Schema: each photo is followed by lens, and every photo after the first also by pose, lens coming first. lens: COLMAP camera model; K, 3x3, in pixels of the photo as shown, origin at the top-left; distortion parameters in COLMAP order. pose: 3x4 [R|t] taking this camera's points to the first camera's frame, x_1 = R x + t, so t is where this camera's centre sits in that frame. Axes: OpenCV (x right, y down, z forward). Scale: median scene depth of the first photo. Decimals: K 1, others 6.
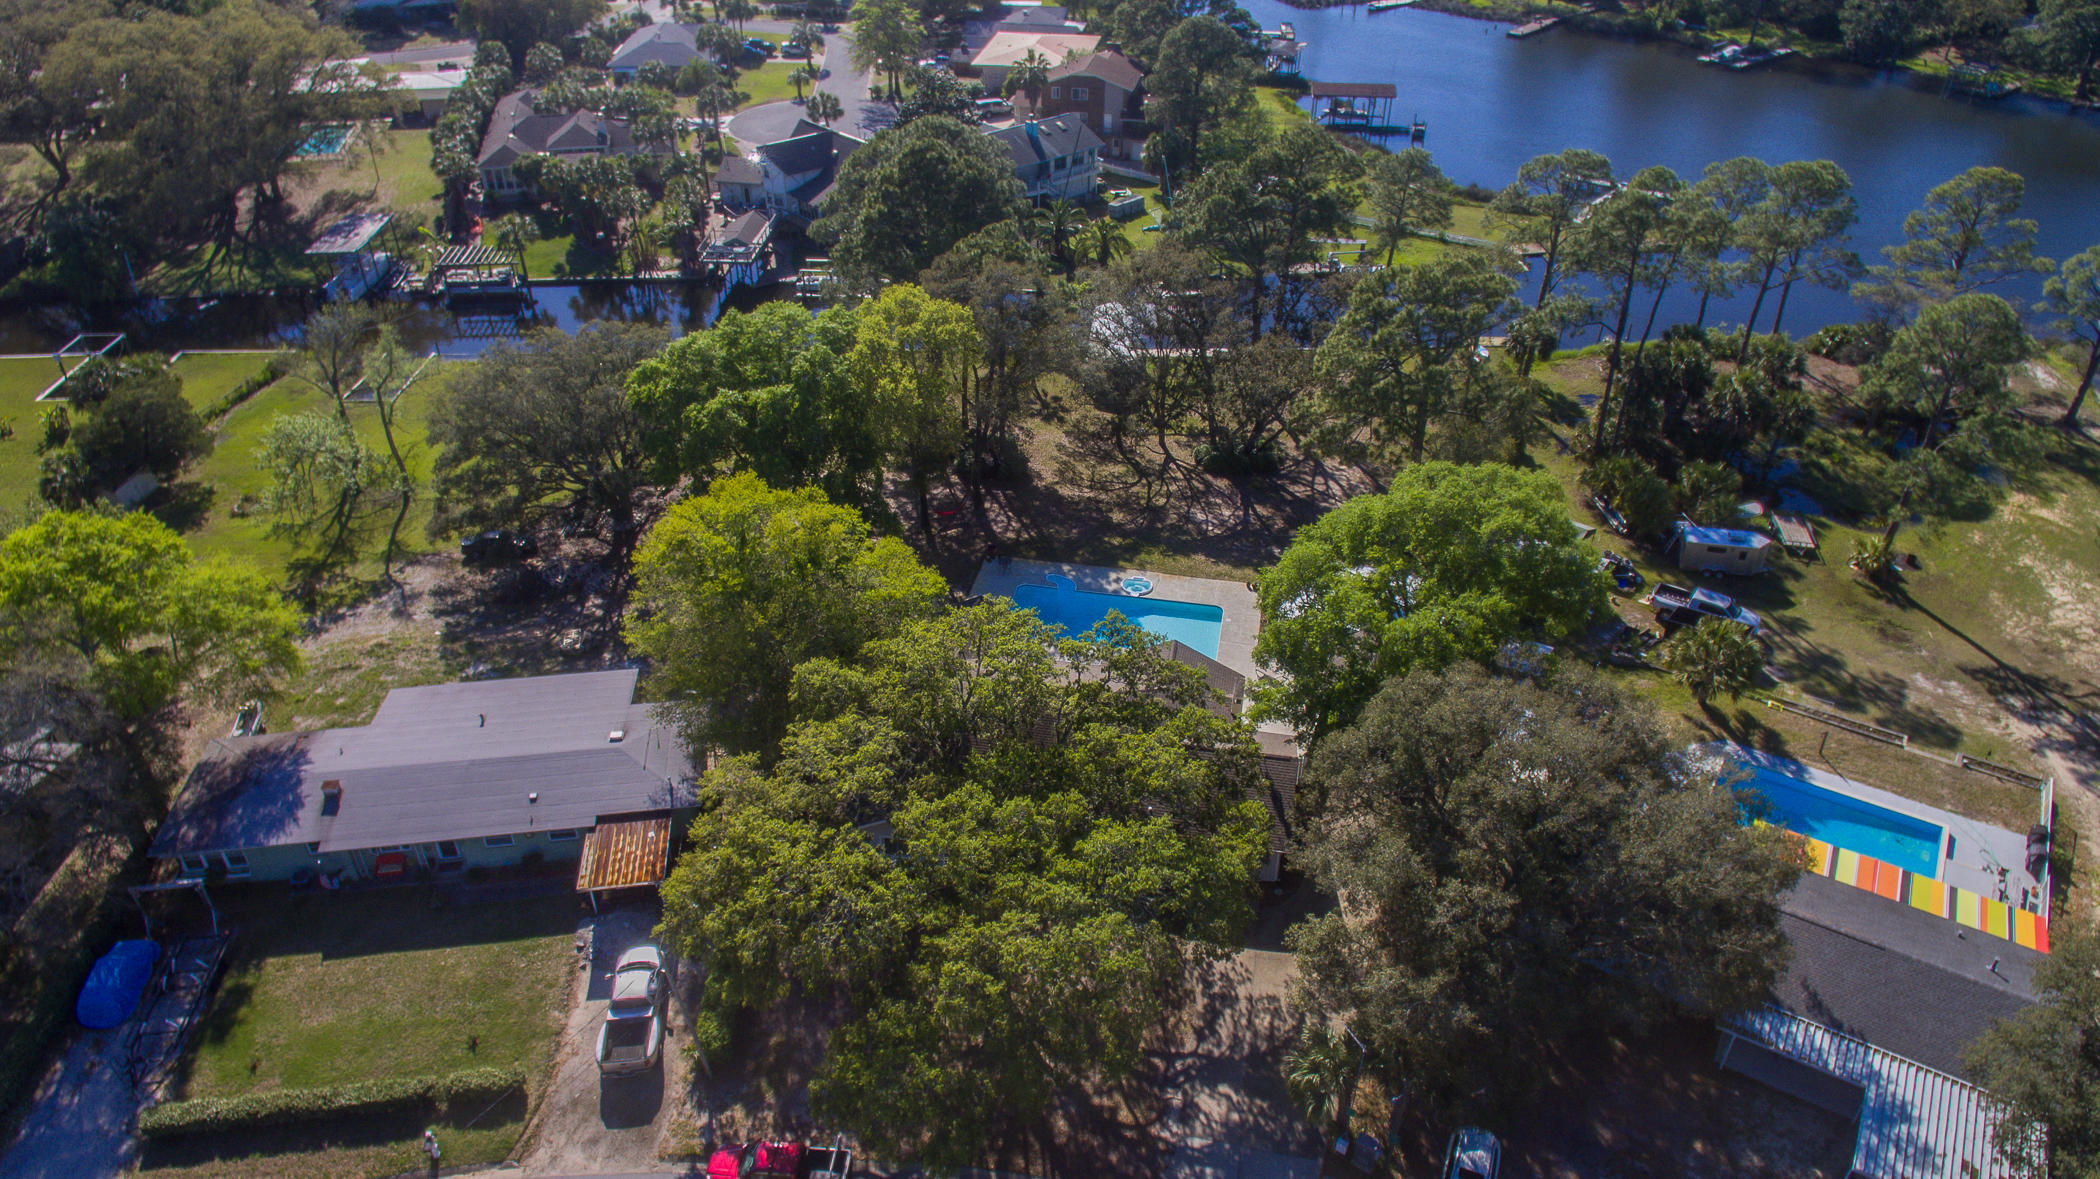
lens RADIAL K [[1387.8, 0, 1054.8], [0, 1387.8, 620.5], [0, 0, 1]] dist [0.054284, -0.059069]
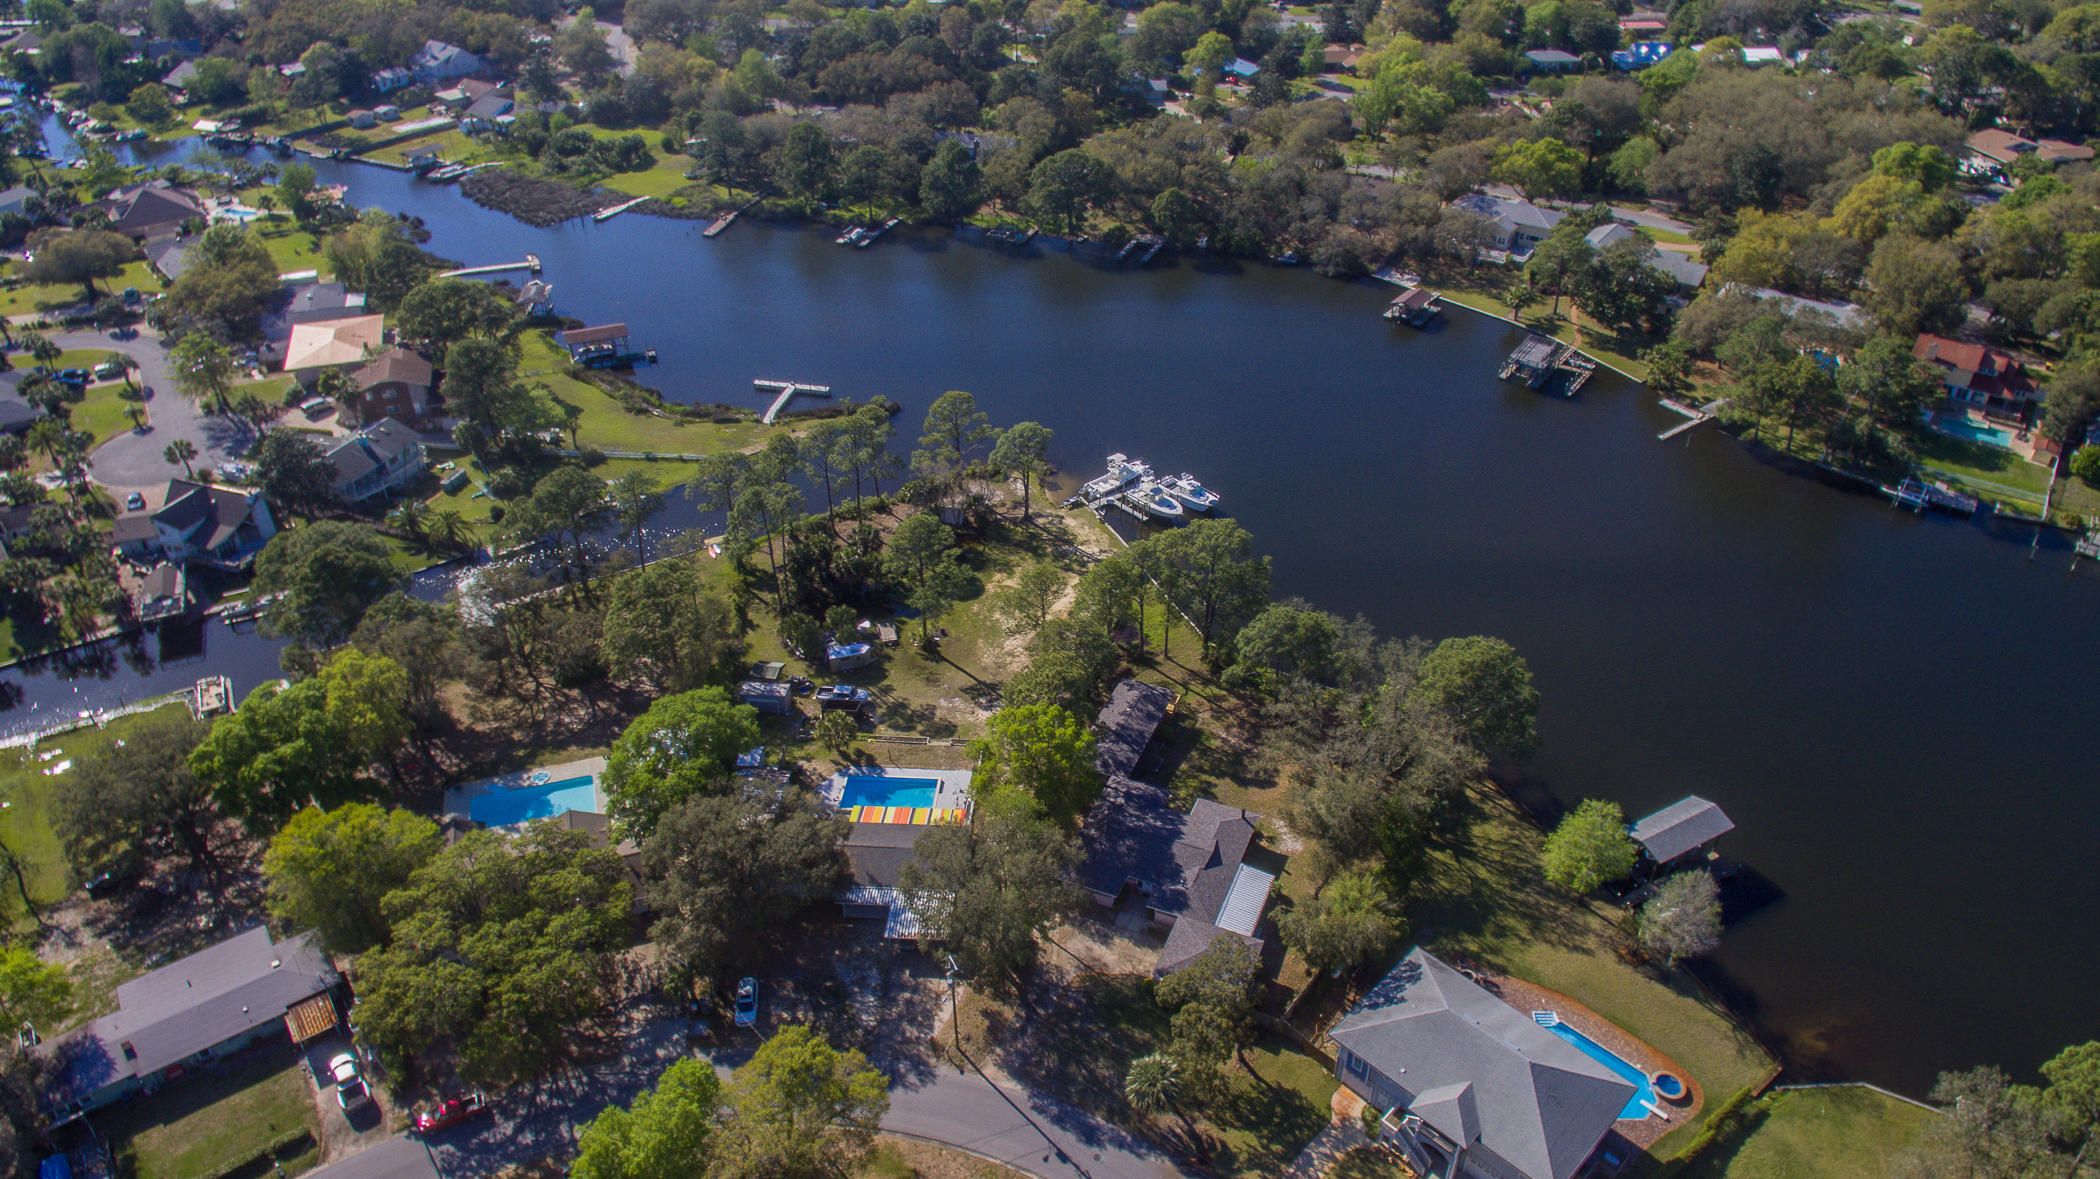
lens RADIAL K [[1387.8, 0, 1054.8], [0, 1387.8, 620.5], [0, 0, 1]] dist [0.054284, -0.059069]
pose [[0.880719, -0.277832, 0.383594, 0.008815], [0.274315, 0.959435, 0.065089, -0.158202], [-0.386117, 0.047901, 0.921205, -0.940291]]
